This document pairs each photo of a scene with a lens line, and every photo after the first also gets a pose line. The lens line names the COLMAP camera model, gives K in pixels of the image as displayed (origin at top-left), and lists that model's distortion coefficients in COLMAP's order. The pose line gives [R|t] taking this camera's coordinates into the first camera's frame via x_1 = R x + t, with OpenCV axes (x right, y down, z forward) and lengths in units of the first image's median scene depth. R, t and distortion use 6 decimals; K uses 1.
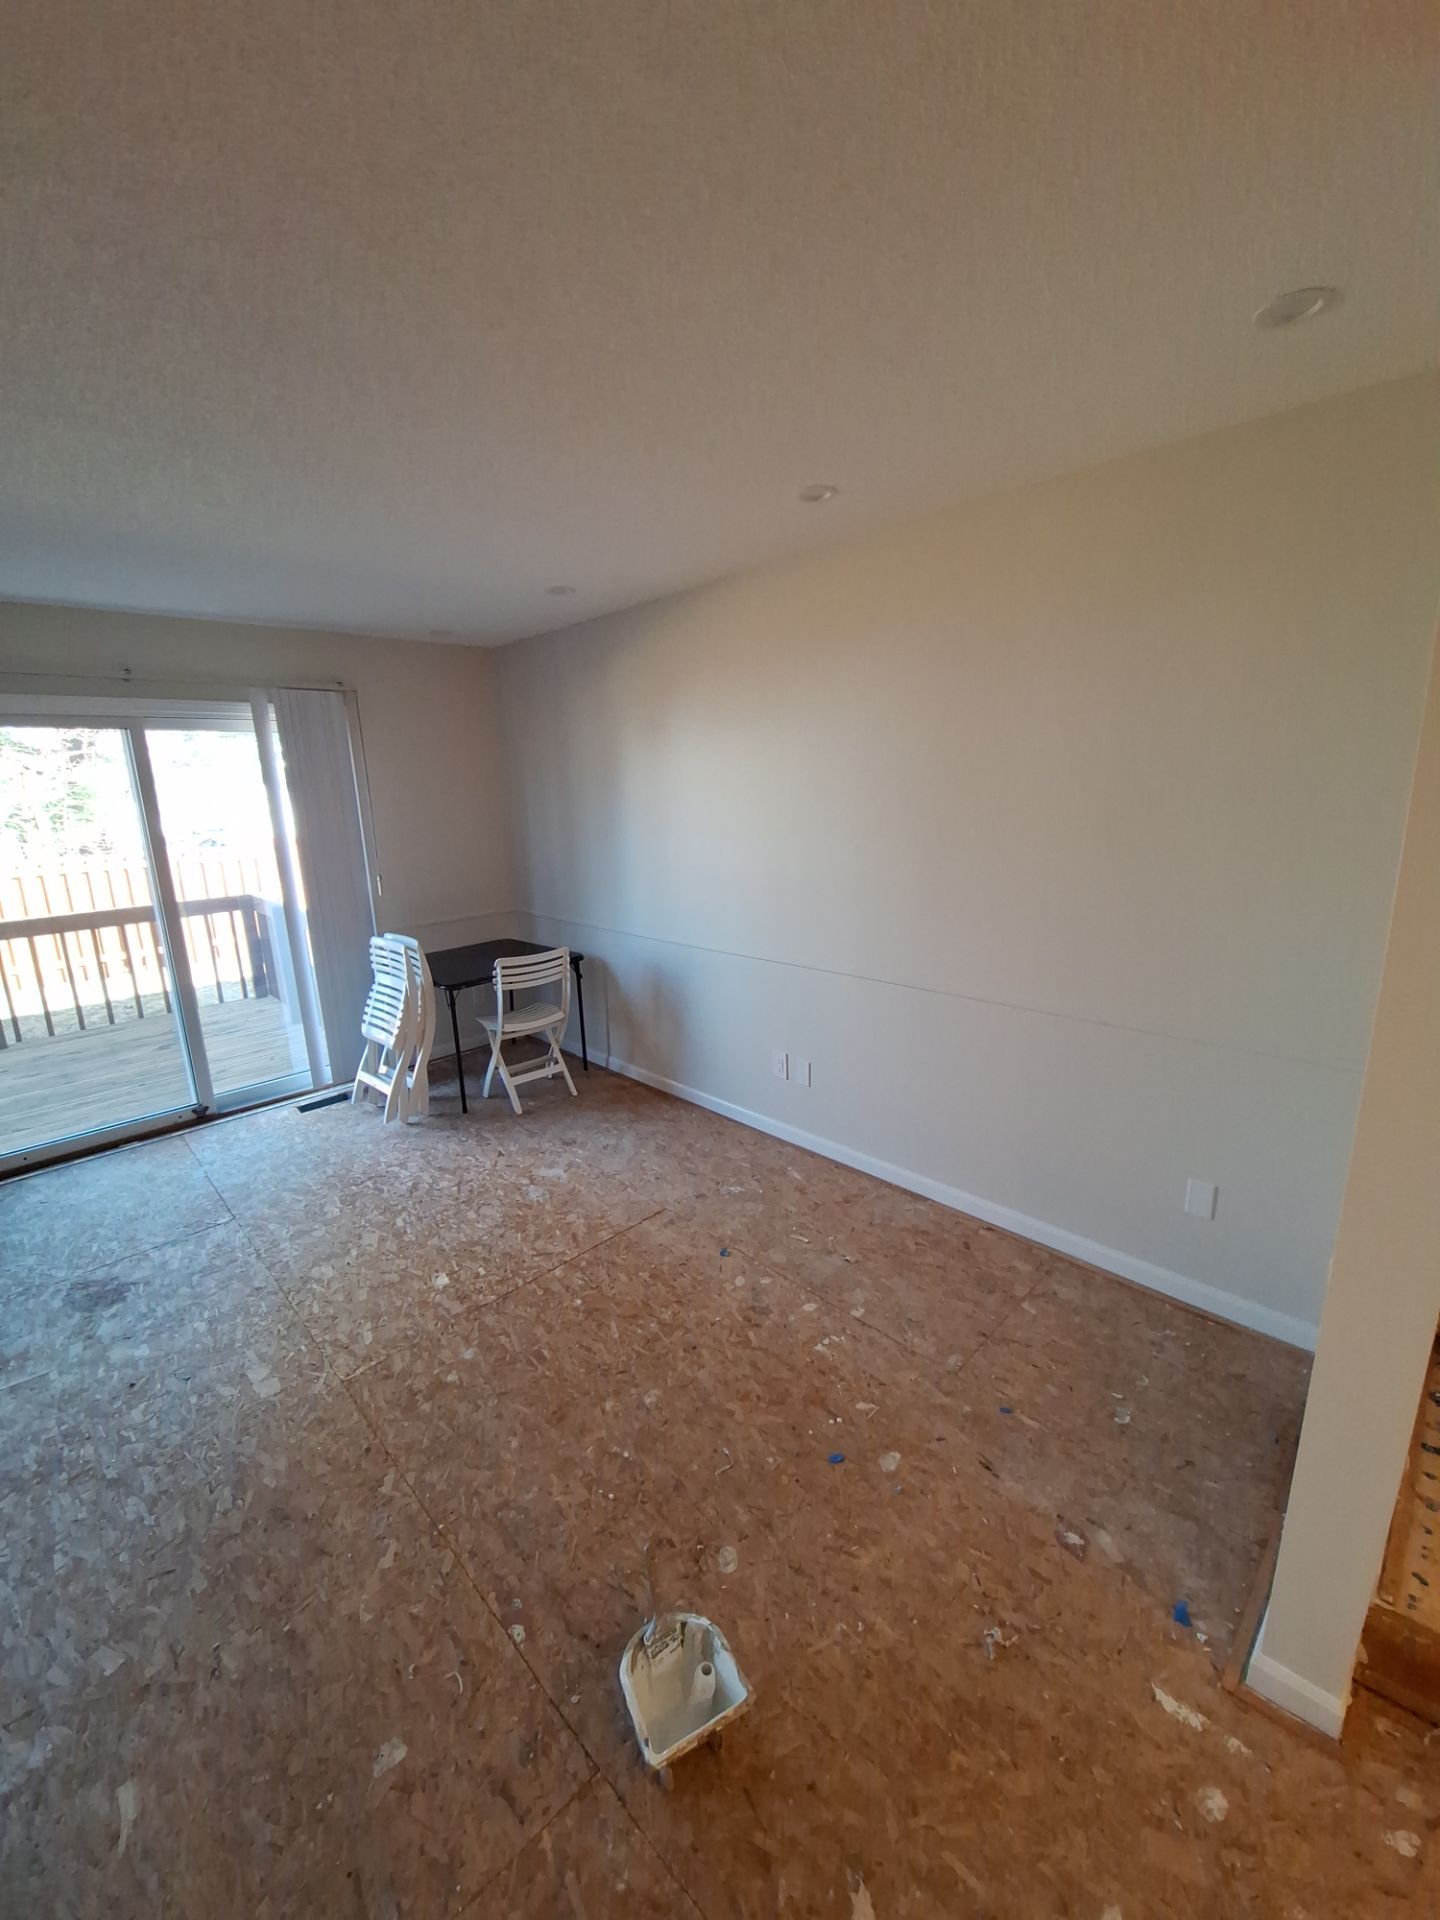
lens RADIAL K [[752.5, 0, 714.2], [0, 752.5, 958.3], [0, 0, 1]] dist [-0.018261, -0.002285]
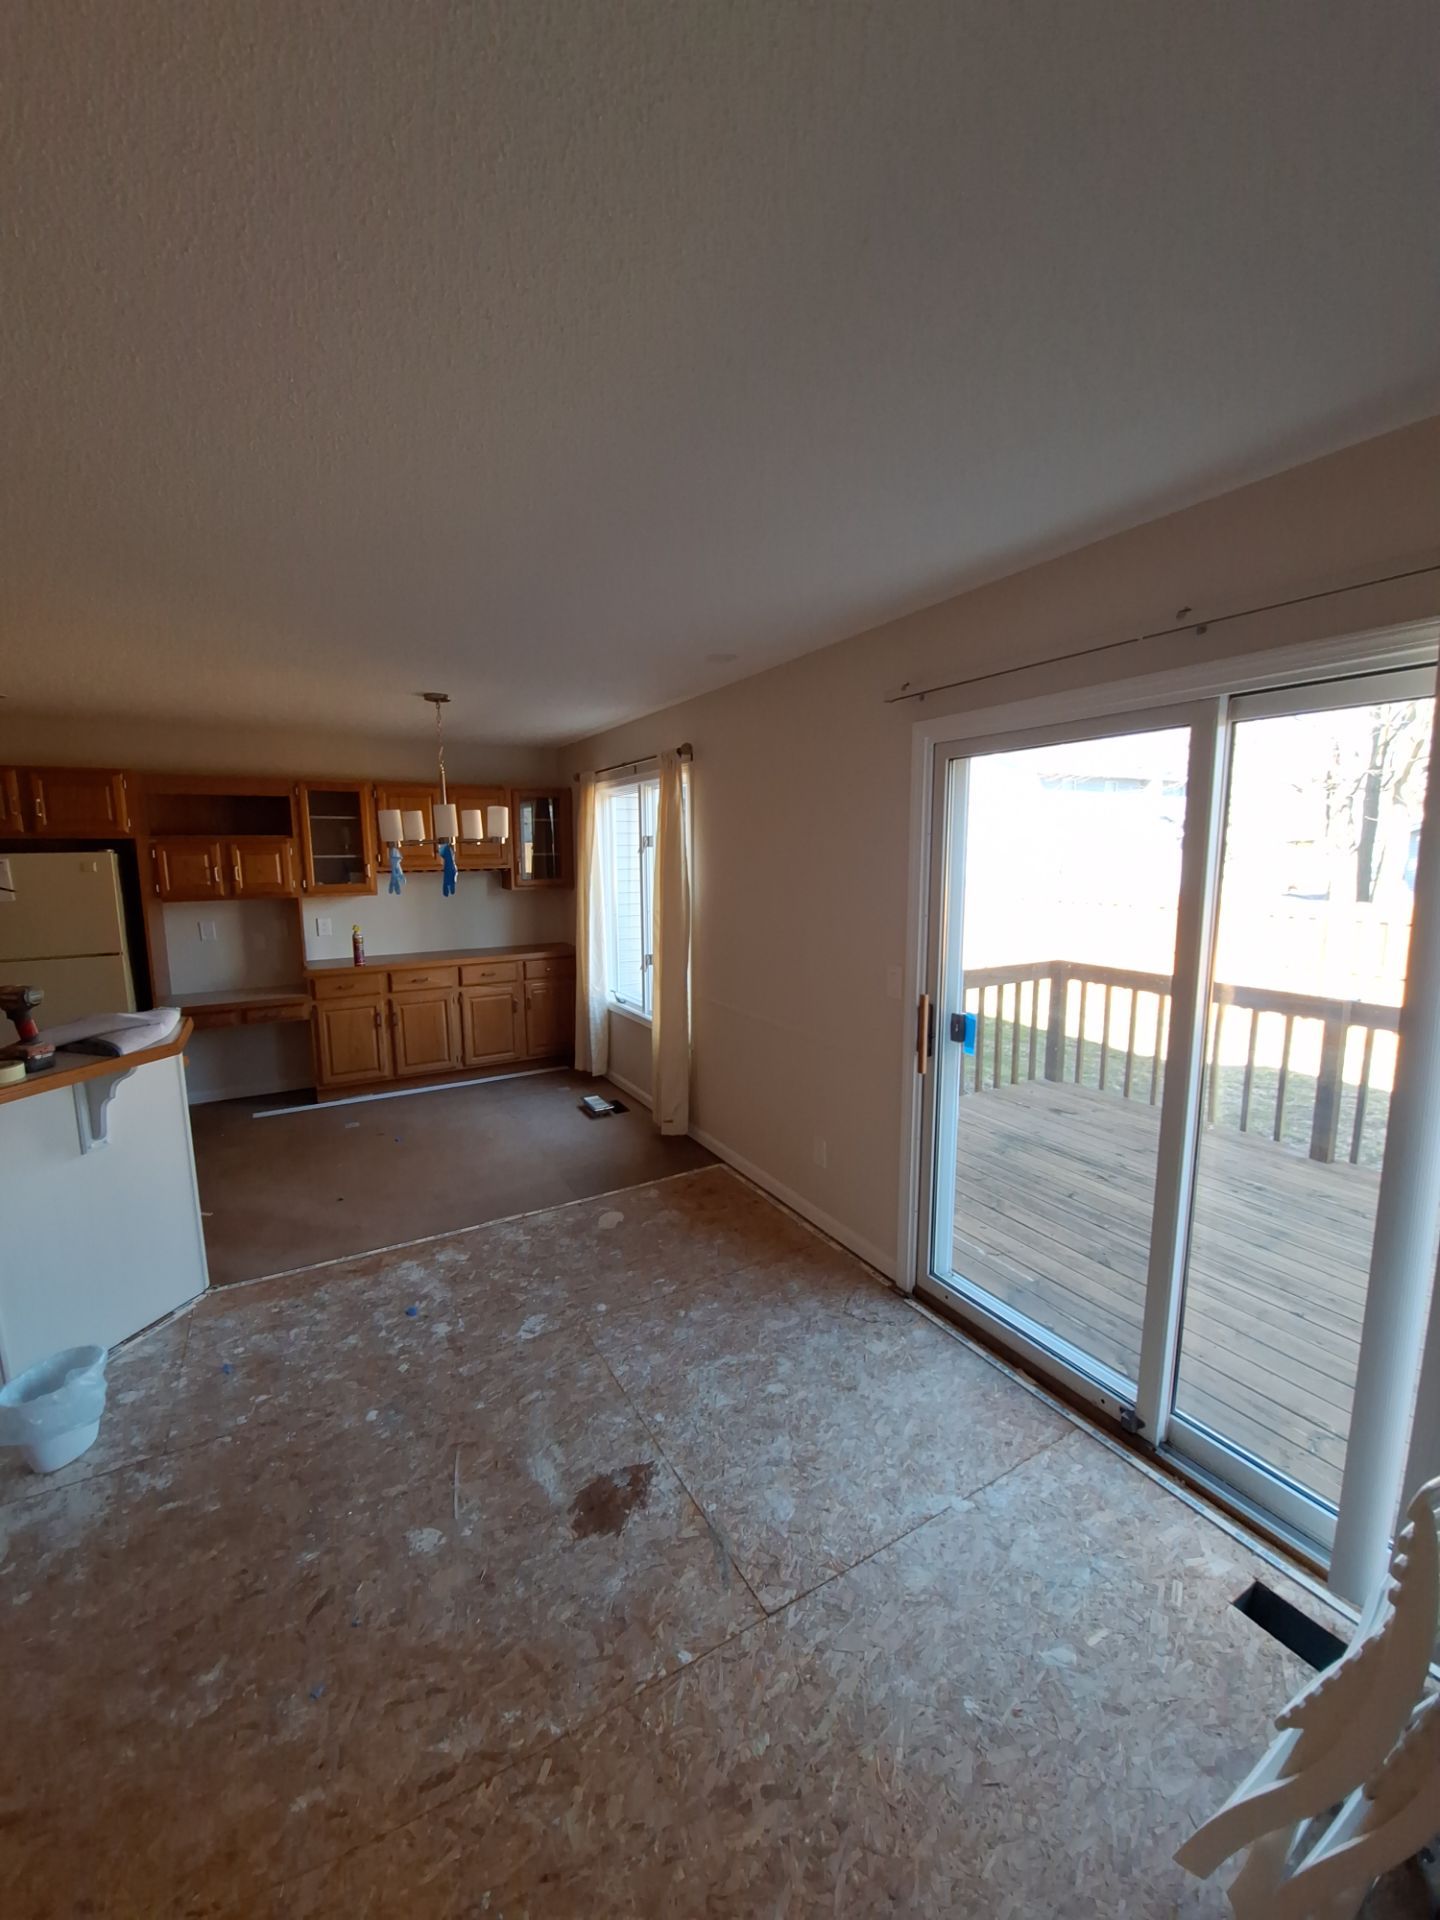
lens RADIAL K [[752.5, 0, 718.4], [0, 752.5, 950.5], [0, 0, 1]] dist [-0.018261, -0.002285]
pose [[-0.245760, 0.154835, -0.956885, -0.149000], [-0.208976, 0.955483, 0.208280, -0.176445], [0.946536, 0.251152, -0.202463, 0.747831]]
